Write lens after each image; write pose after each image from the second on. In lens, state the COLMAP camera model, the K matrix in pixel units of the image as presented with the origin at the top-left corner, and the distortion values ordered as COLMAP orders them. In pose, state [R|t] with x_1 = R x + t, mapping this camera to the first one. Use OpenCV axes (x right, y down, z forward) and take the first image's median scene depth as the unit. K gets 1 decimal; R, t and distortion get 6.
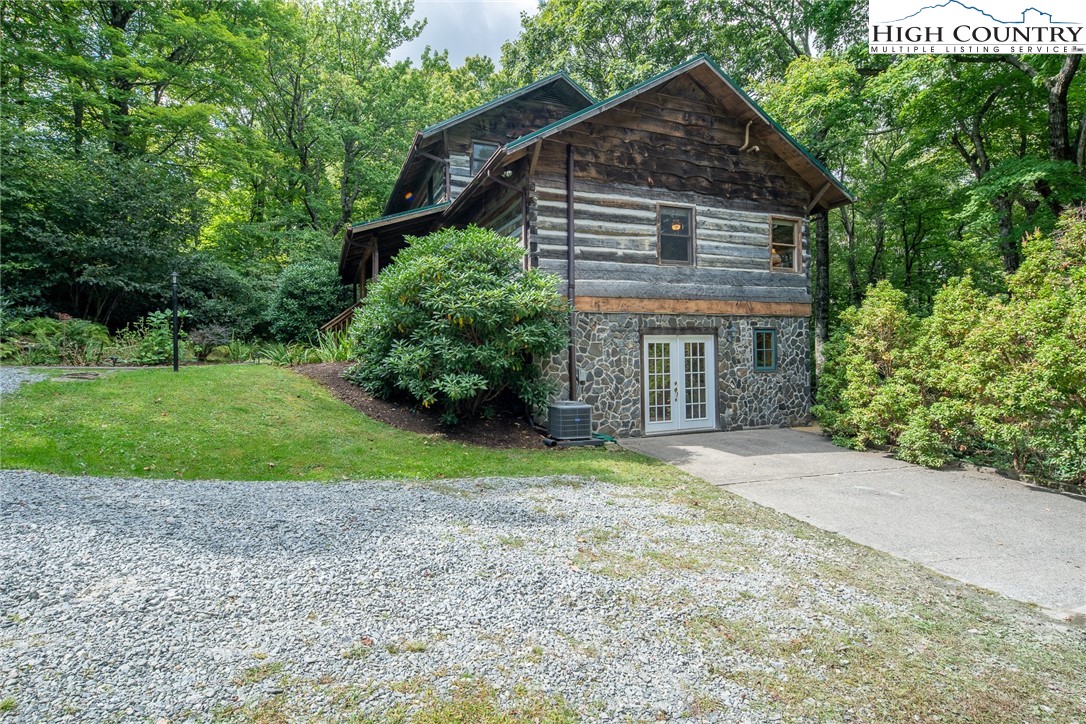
lens RADIAL K [[530.8, 0, 543.0], [0, 530.8, 362.0], [0, 0, 1]] dist [0.000622, -0.000662]
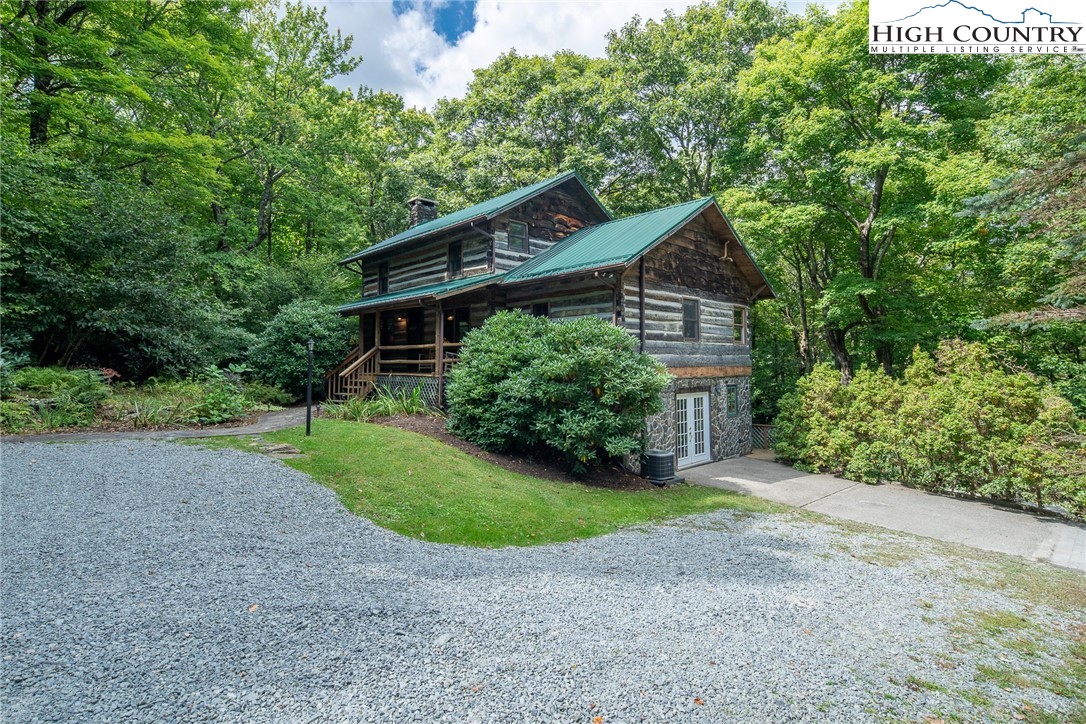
lens RADIAL K [[530.8, 0, 542.7], [0, 530.8, 340.6], [0, 0, 1]] dist [0.002081, -0.000155]
pose [[0.928344, 0.030083, 0.370503, -0.607425], [-0.008910, 0.998234, -0.058726, -0.100904], [-0.371615, 0.051217, 0.926973, -0.125393]]
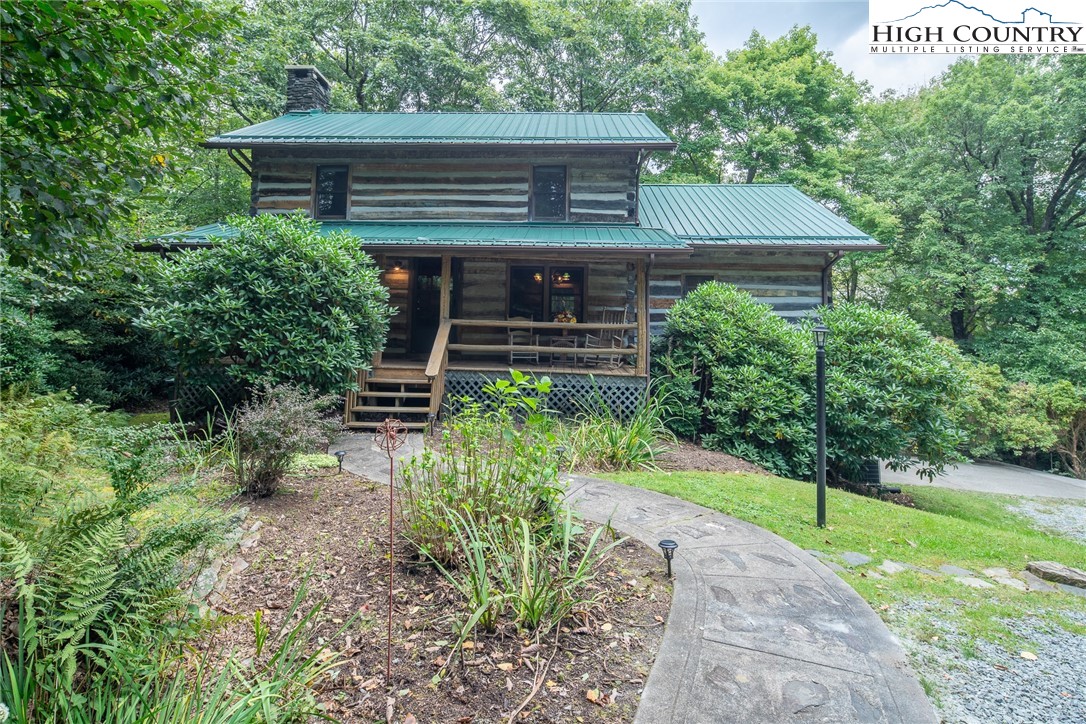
lens RADIAL K [[527.4, 0, 543.0], [0, 527.4, 294.3], [0, 0, 1]] dist [0.002703, -0.000014]
pose [[0.427030, 0.091908, 0.899554, -1.170456], [-0.023883, 0.995620, -0.090386, -0.135797], [-0.903922, 0.017114, 0.427355, 0.946468]]
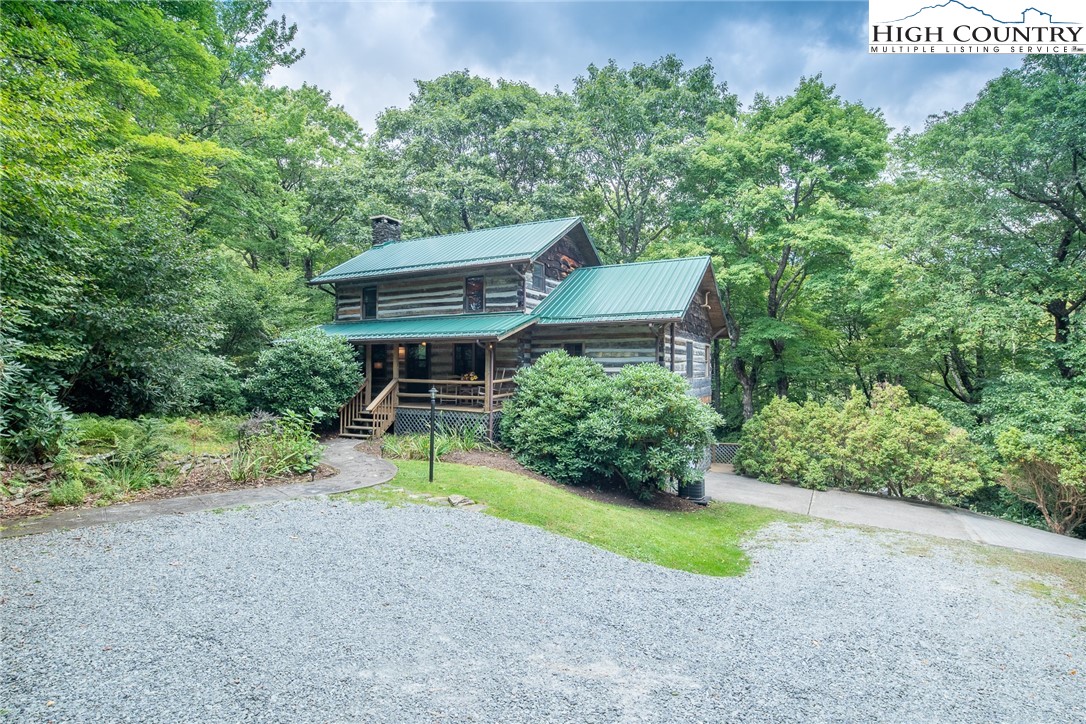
lens RADIAL K [[530.8, 0, 543.0], [0, 530.8, 362.0], [0, 0, 1]] dist [0.000622, -0.000662]
pose [[0.770970, 0.029266, 0.636199, -1.111562], [-0.014605, 0.999493, -0.028279, -0.179092], [-0.636704, 0.012510, 0.771007, 0.038485]]
